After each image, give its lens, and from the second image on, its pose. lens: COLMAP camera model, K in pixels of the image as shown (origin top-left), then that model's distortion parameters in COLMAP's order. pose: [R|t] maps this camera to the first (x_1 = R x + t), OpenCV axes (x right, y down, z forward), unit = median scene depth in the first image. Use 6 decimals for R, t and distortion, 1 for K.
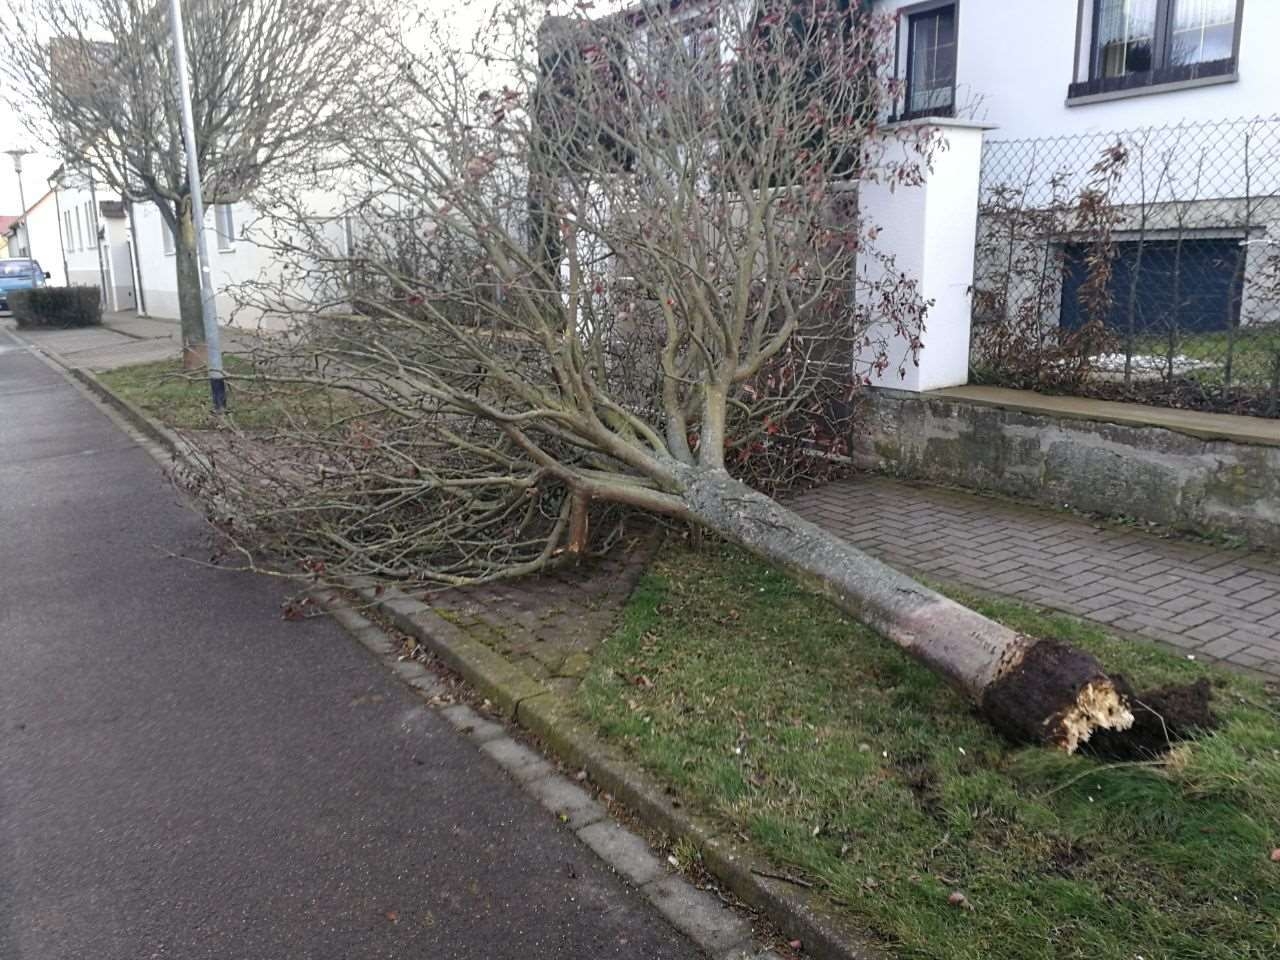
lens RADIAL K [[1037.8, 0, 640.0], [0, 1037.8, 480.0], [0, 0, 1]] dist [0.038587, -0.007038]
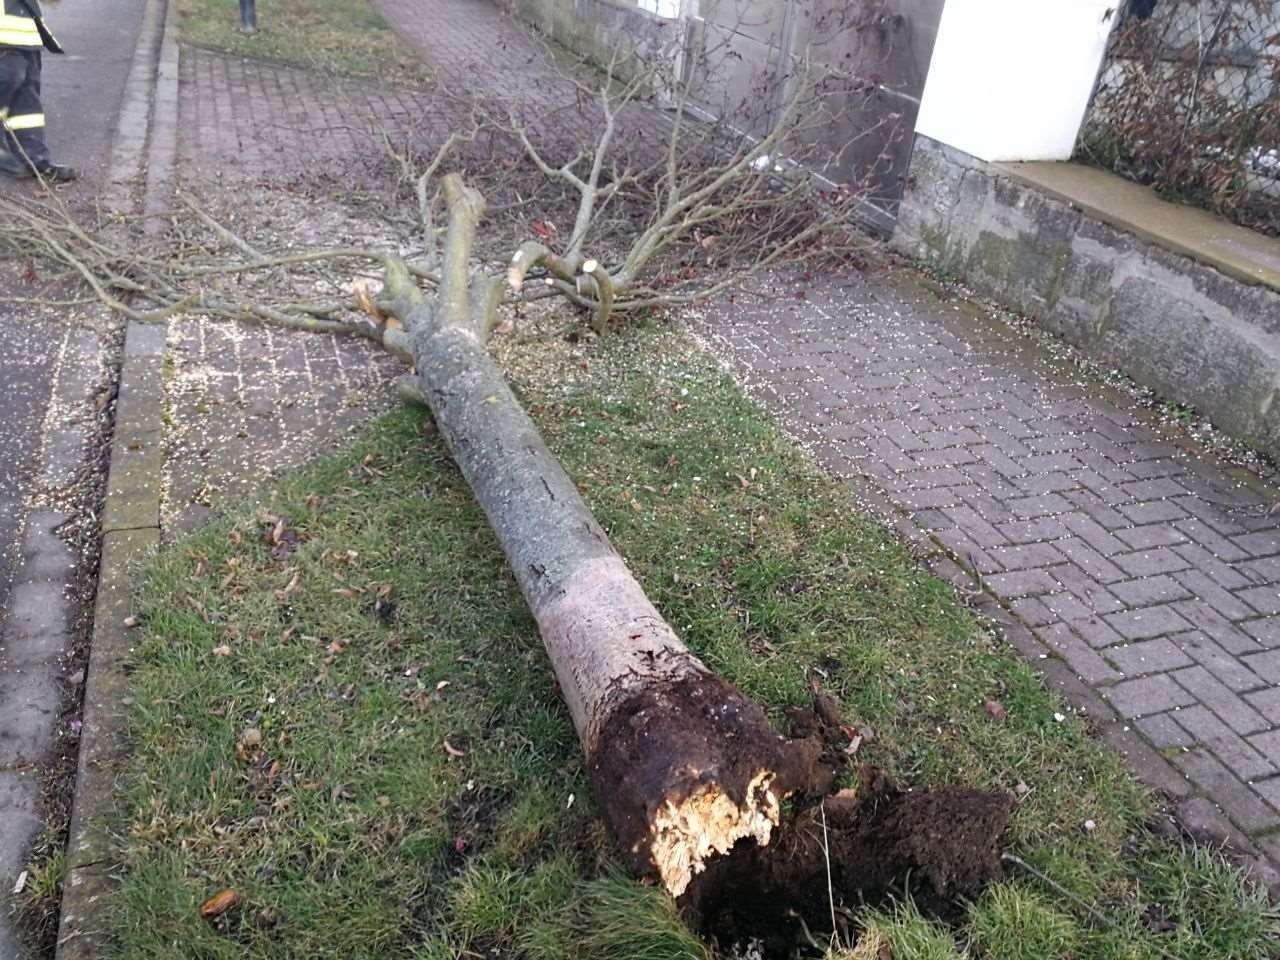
lens RADIAL K [[1037.8, 0, 640.0], [0, 1037.8, 480.0], [0, 0, 1]] dist [0.038587, -0.007038]
pose [[0.964744, 0.220504, -0.143693, 0.210856], [-0.168668, 0.937101, 0.305601, -0.065546], [0.202041, -0.270591, 0.941255, 0.250054]]
